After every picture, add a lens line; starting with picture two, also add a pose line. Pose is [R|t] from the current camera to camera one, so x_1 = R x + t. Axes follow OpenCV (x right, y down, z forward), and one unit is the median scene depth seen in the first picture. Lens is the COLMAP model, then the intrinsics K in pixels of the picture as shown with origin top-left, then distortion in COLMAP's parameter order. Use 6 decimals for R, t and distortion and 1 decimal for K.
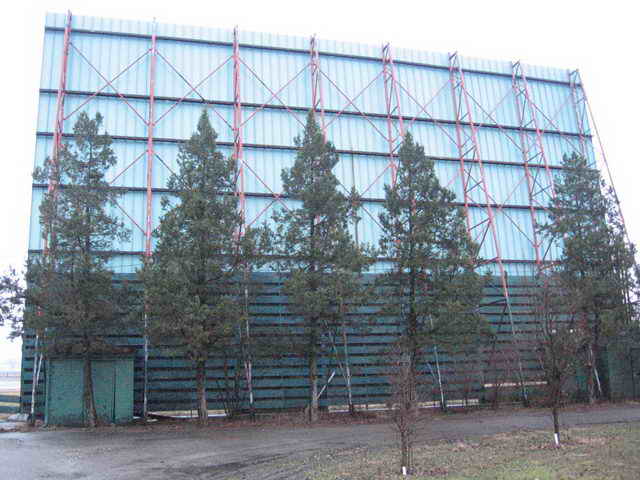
lens RADIAL K [[714.2, 0, 302.8], [0, 714.2, 237.8], [0, 0, 1]] dist [-0.125082, 0.000000]
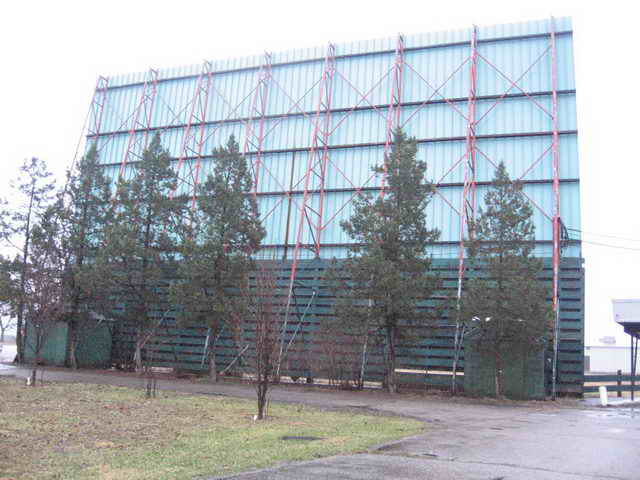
lens RADIAL K [[660.6, 0, 322.0], [0, 660.6, 246.4], [0, 0, 1]] dist [-0.107703, 0.000000]
pose [[0.797121, -0.034417, -0.602838, 0.506091], [0.050341, 0.998686, 0.009549, 0.015679], [0.601717, -0.037959, 0.797807, 0.144500]]
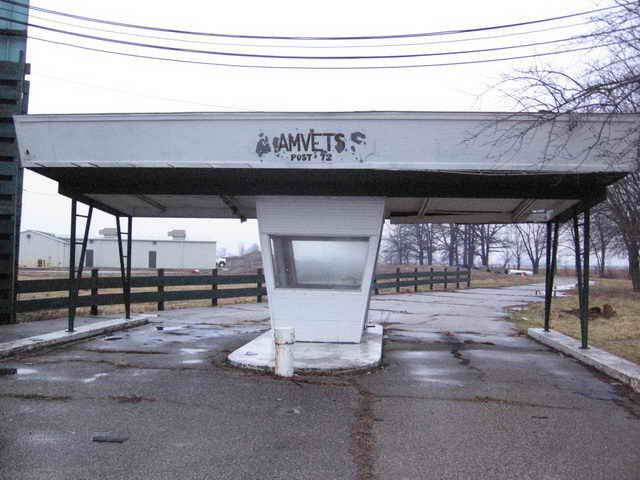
lens RADIAL K [[660.6, 0, 324.3], [0, 660.6, 238.0], [0, 0, 1]] dist [-0.107703, 0.000000]
pose [[0.998157, 0.036963, -0.048125, 0.502273], [-0.028976, 0.987143, 0.157192, 0.074005], [0.053316, -0.155508, 0.986395, 0.441632]]
